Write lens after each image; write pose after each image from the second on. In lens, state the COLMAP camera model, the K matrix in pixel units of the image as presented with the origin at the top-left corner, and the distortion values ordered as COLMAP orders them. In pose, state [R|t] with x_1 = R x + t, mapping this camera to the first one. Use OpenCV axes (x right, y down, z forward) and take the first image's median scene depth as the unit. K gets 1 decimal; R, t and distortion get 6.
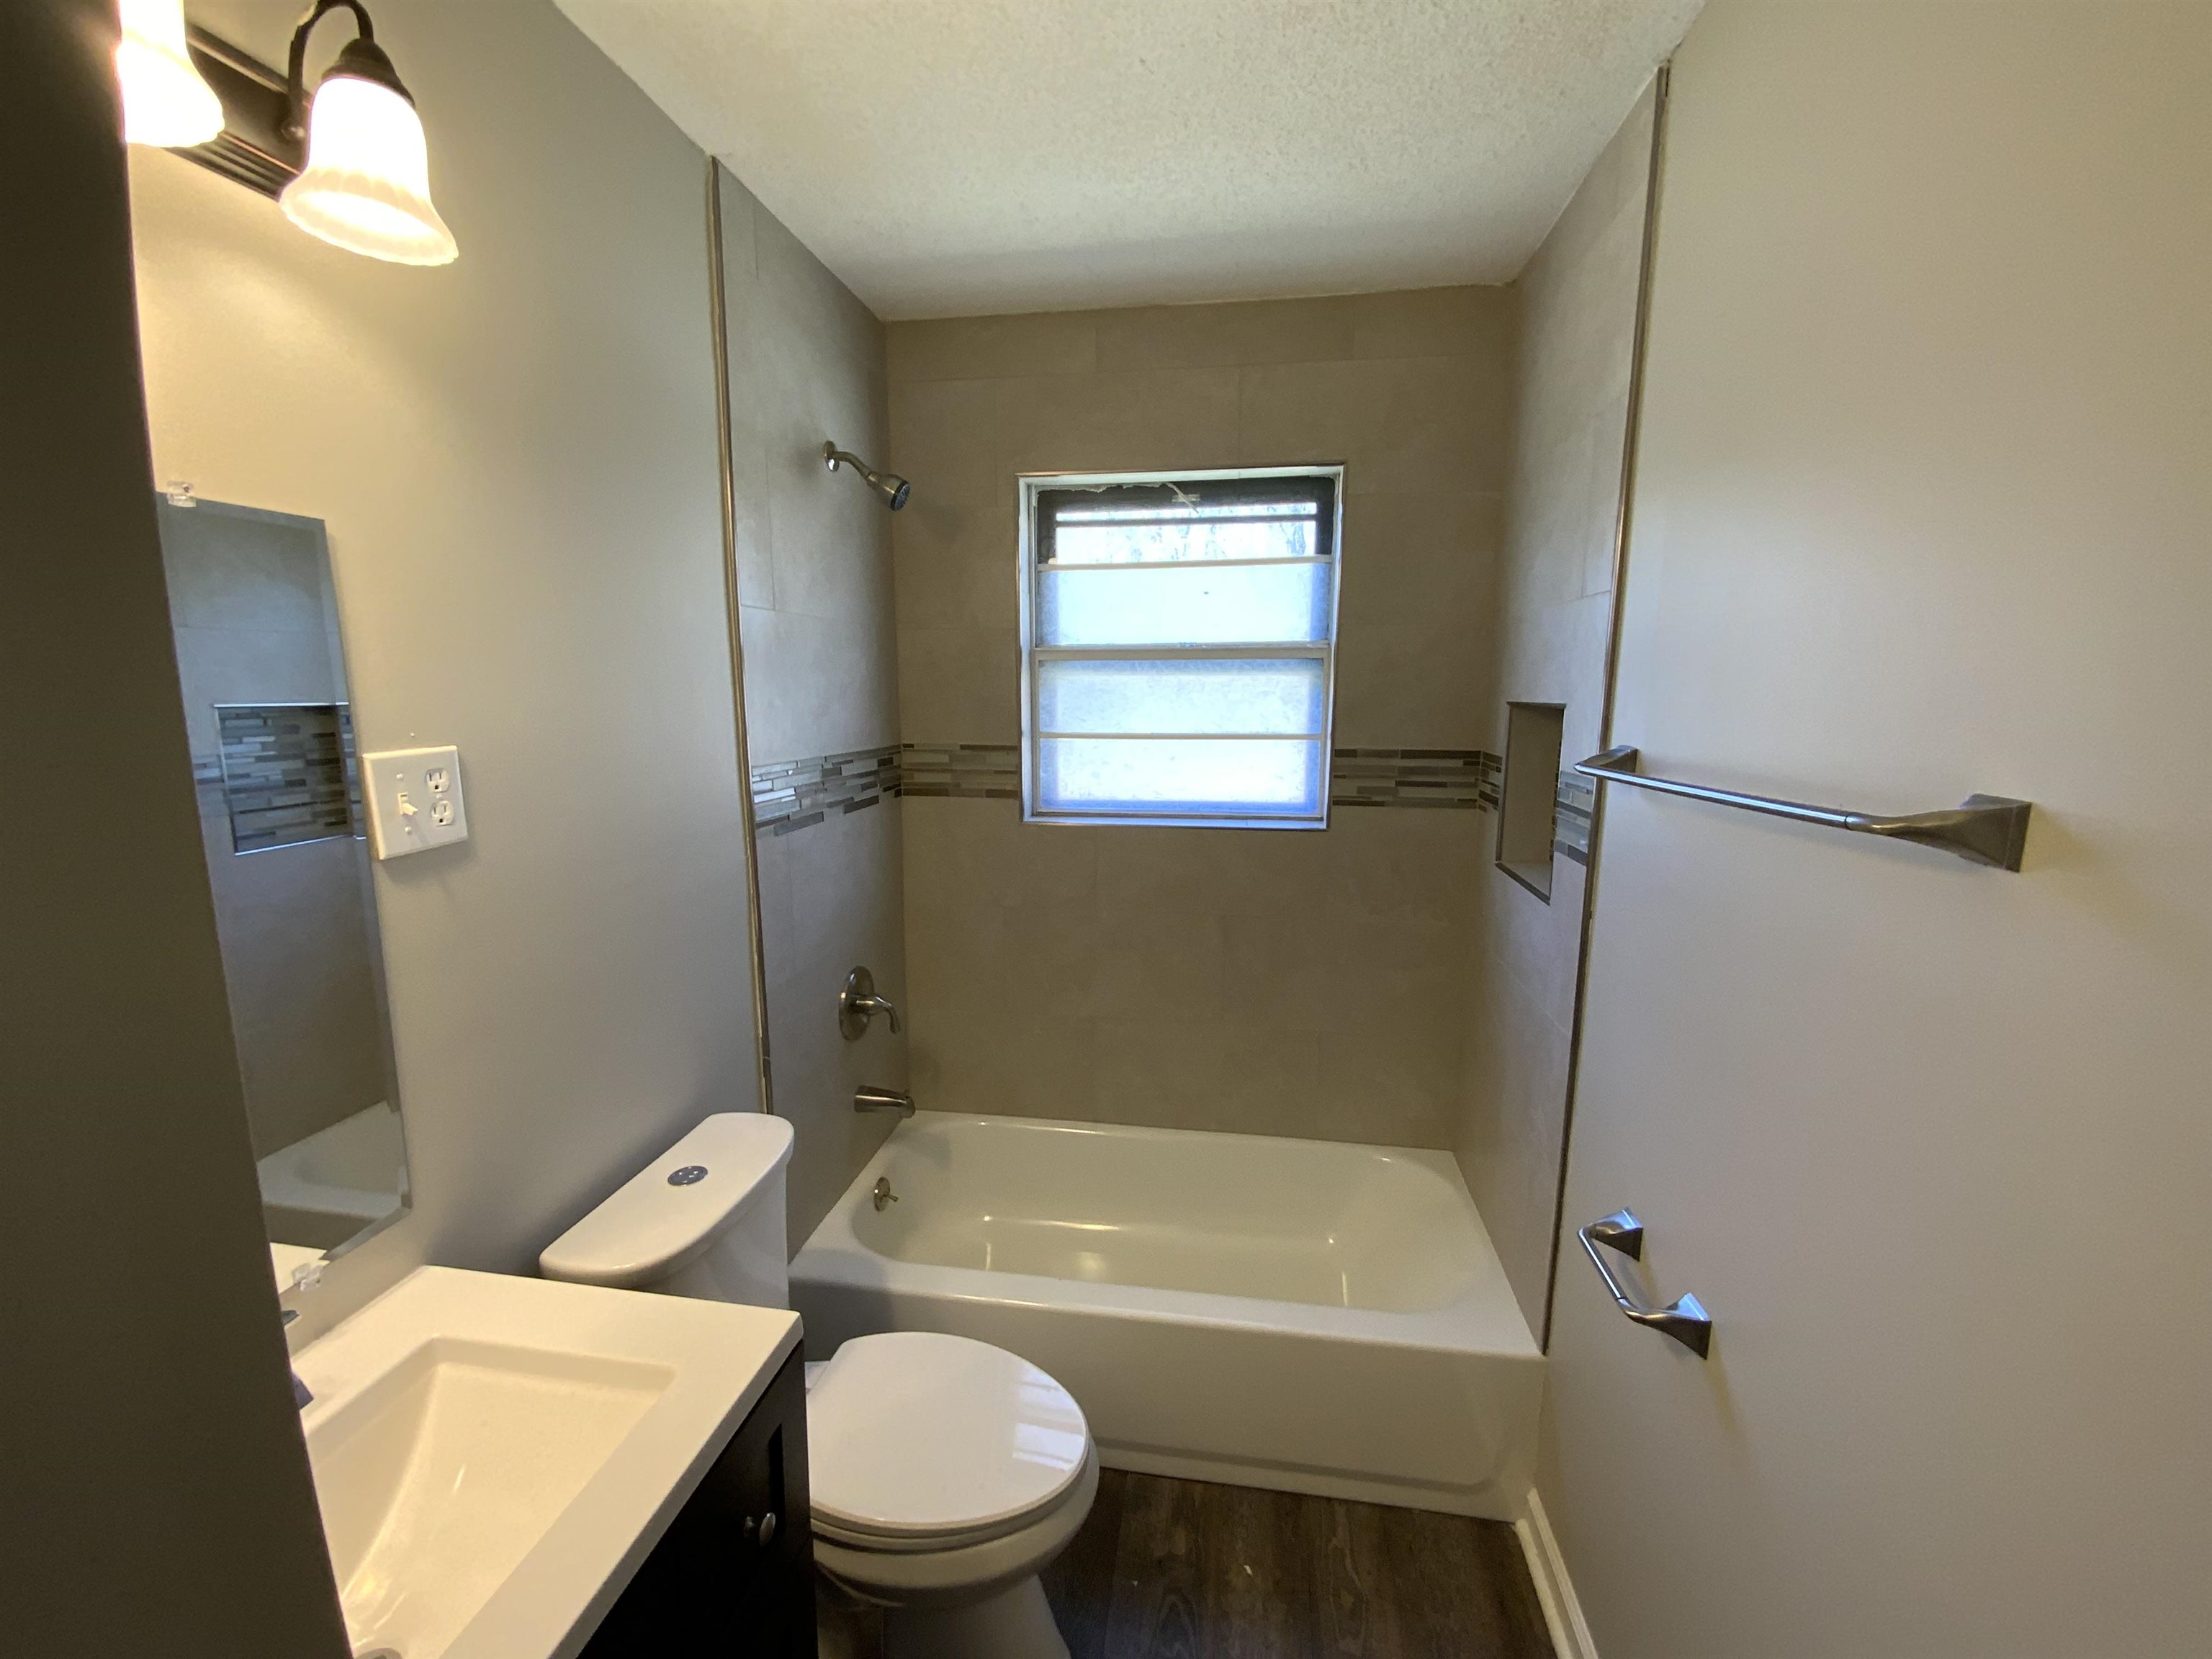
lens RADIAL K [[882.4, 0, 1113.6], [0, 882.4, 829.5], [0, 0, 1]] dist [0.020364, -0.019611]
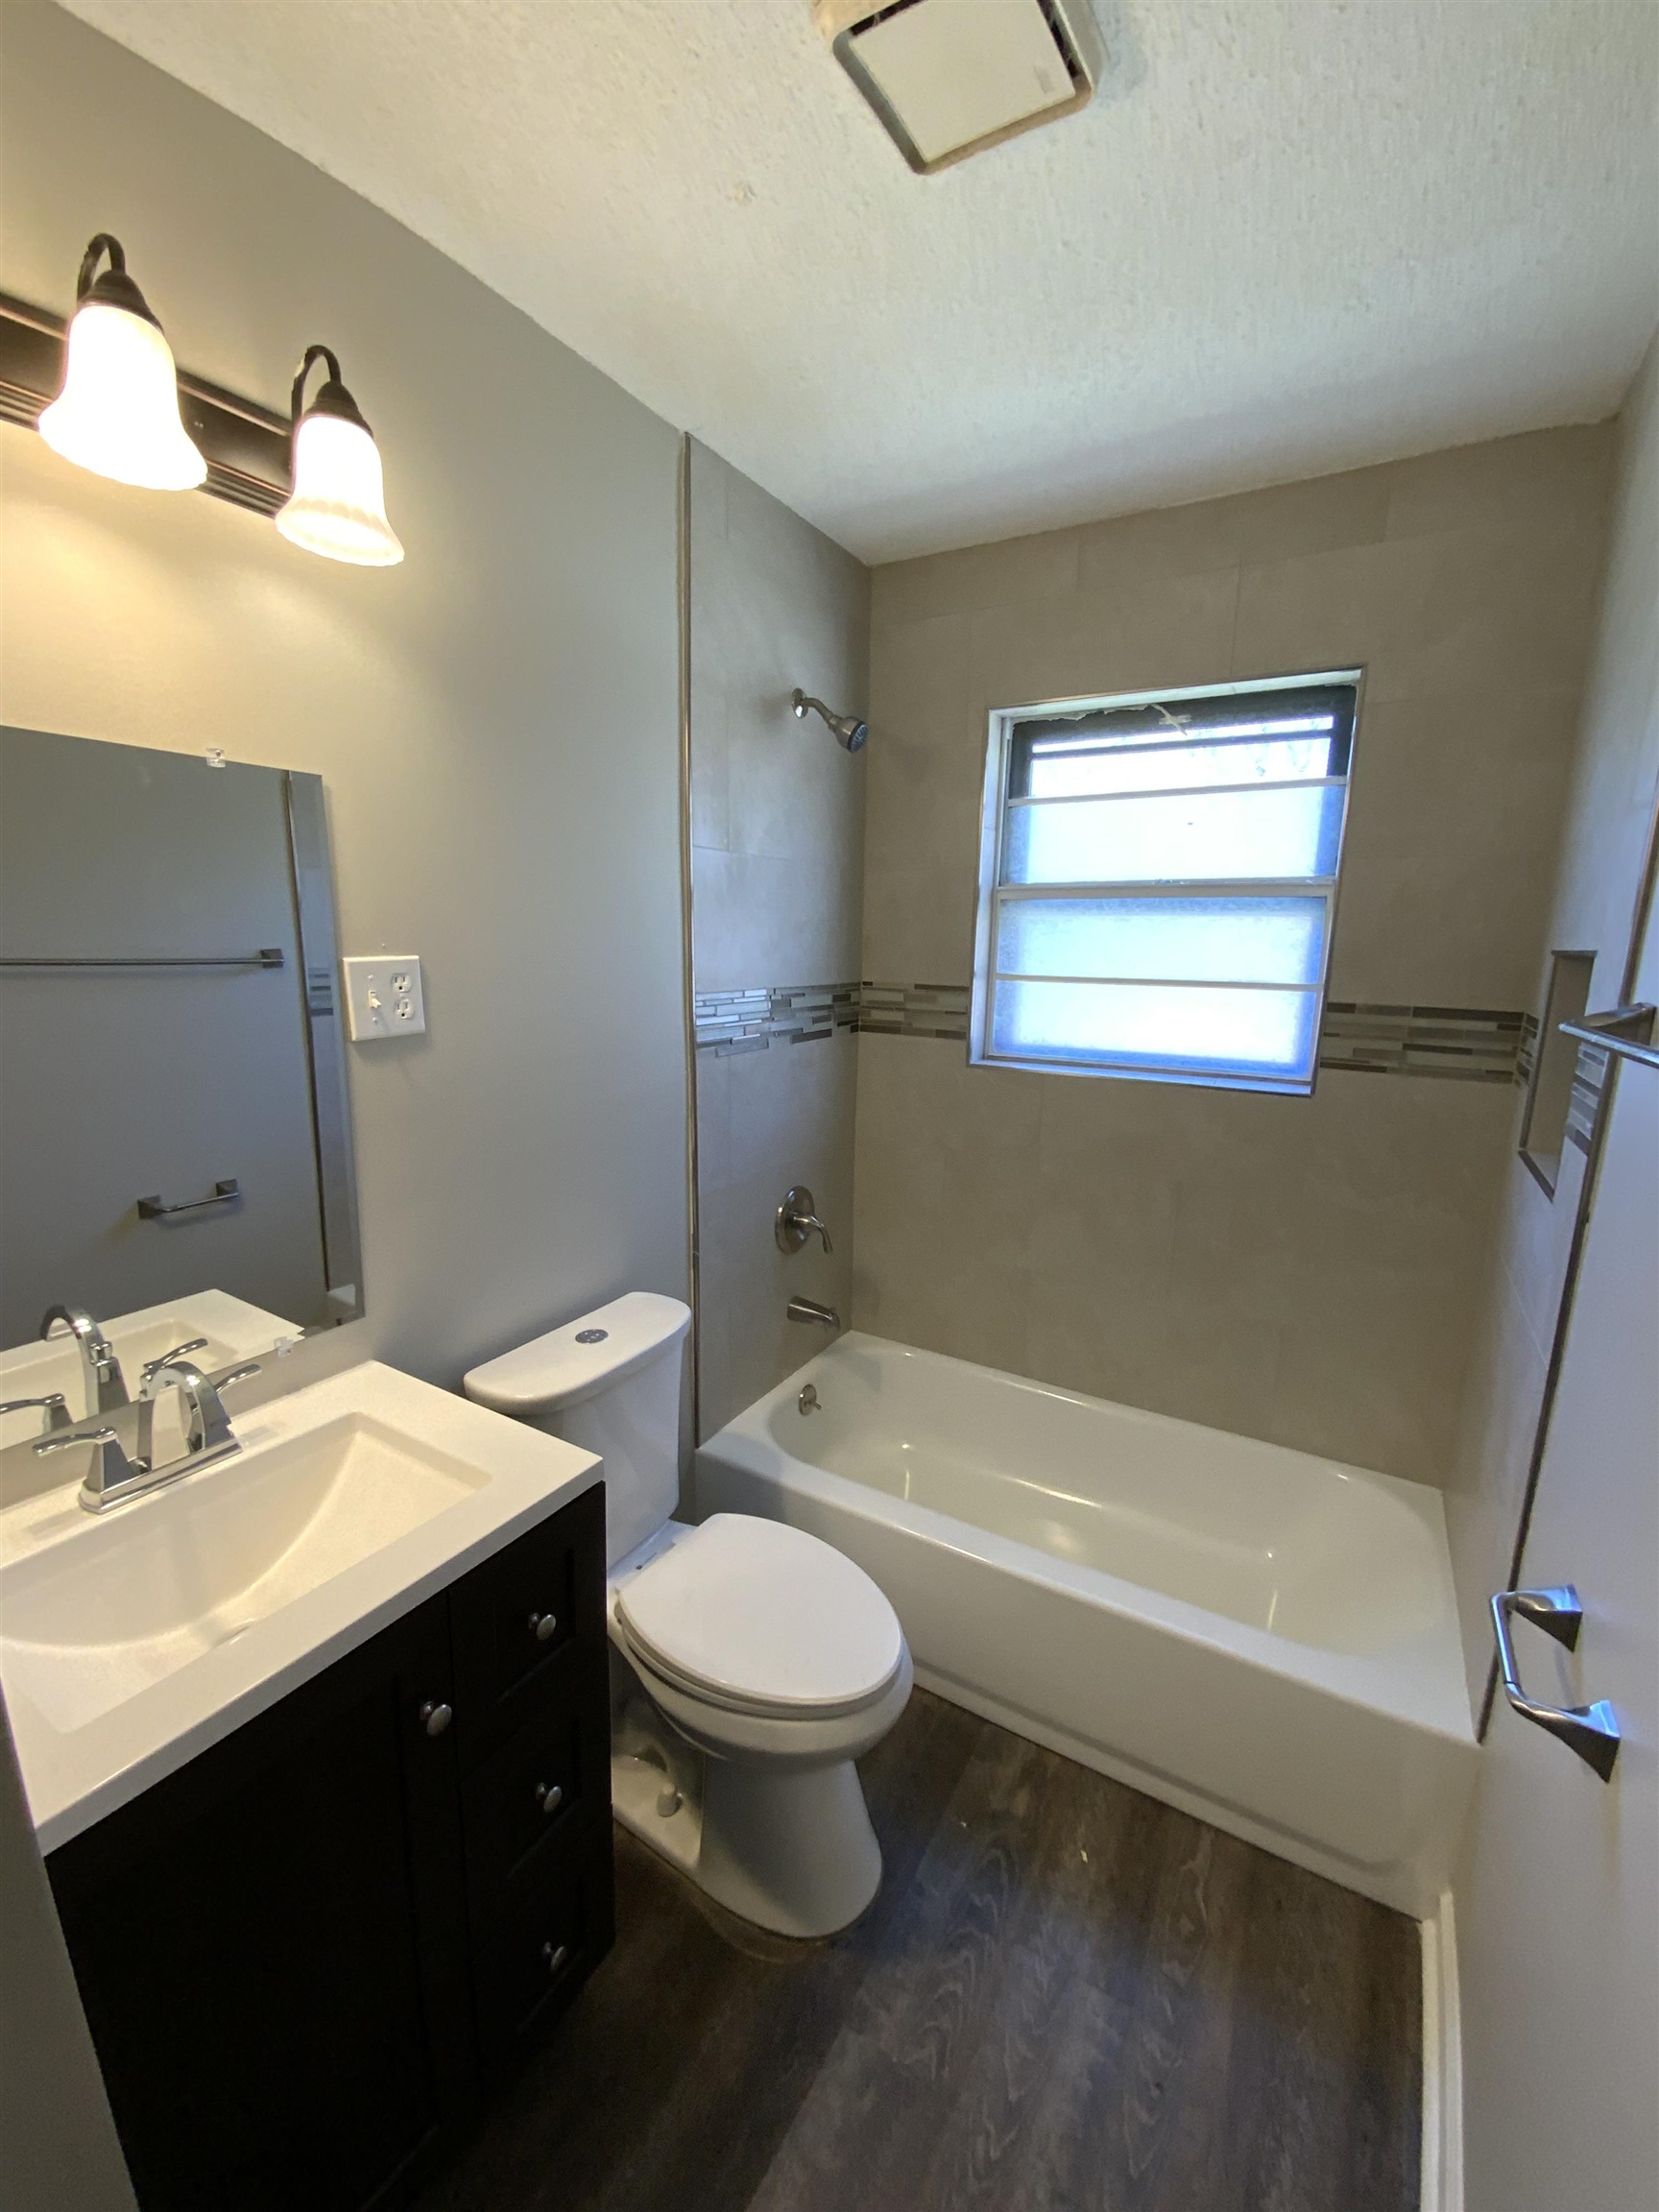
lens RADIAL K [[885.0, 0, 833.3], [0, 885.0, 1106.6], [0, 0, 1]] dist [0.021337, -0.020044]
pose [[0.928385, 0.086107, -0.361505, 0.133837], [-0.075538, 0.996202, 0.043296, 0.009515], [0.363861, -0.012888, 0.931364, 0.017590]]
